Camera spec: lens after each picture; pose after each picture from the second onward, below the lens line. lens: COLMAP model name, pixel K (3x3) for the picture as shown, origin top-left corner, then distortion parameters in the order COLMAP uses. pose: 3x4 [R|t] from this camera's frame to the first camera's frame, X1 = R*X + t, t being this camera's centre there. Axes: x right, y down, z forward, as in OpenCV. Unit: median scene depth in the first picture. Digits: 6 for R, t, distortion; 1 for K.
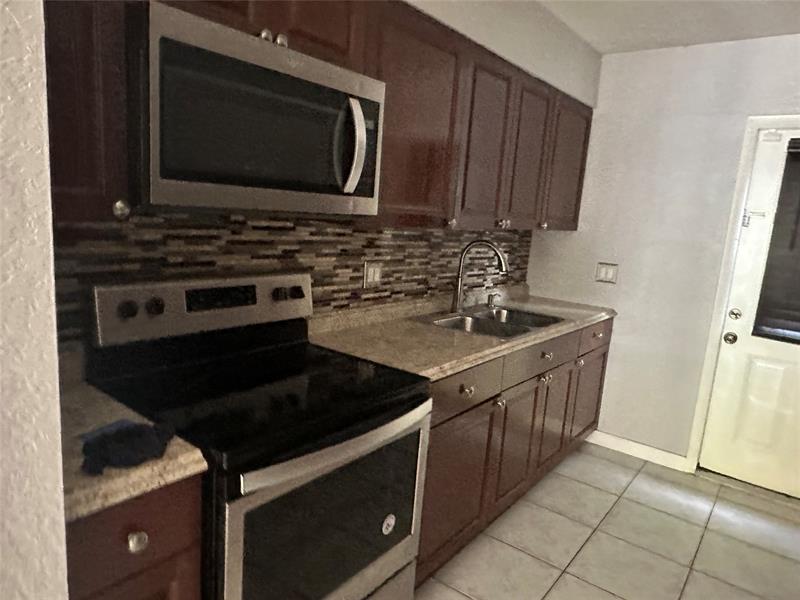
lens RADIAL K [[526.3, 0, 399.2], [0, 526.3, 285.4], [0, 0, 1]] dist [-0.004008, 0.004452]
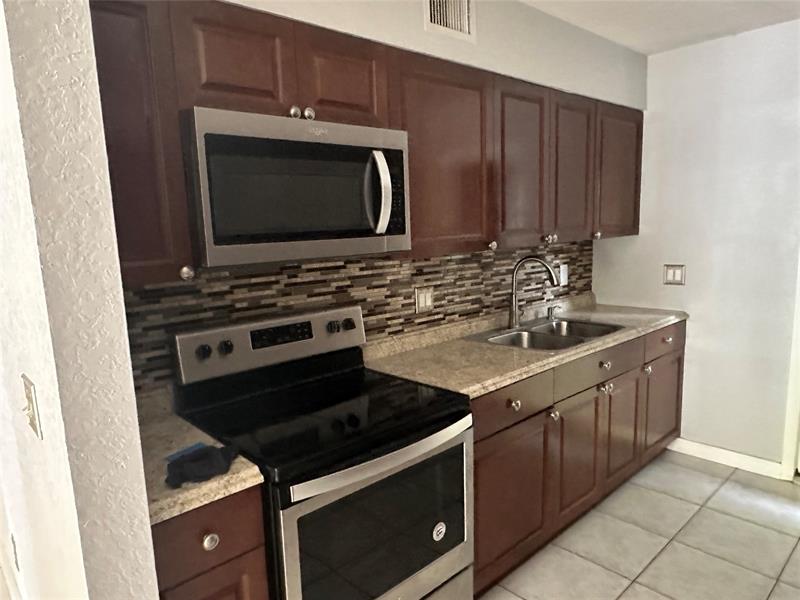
lens RADIAL K [[526.3, 0, 399.2], [0, 526.3, 285.4], [0, 0, 1]] dist [-0.004008, 0.004452]
pose [[0.980638, -0.087686, -0.175100, 0.107324], [0.082504, 0.995916, -0.036674, -0.017211], [0.177600, 0.021518, 0.983867, -0.080944]]
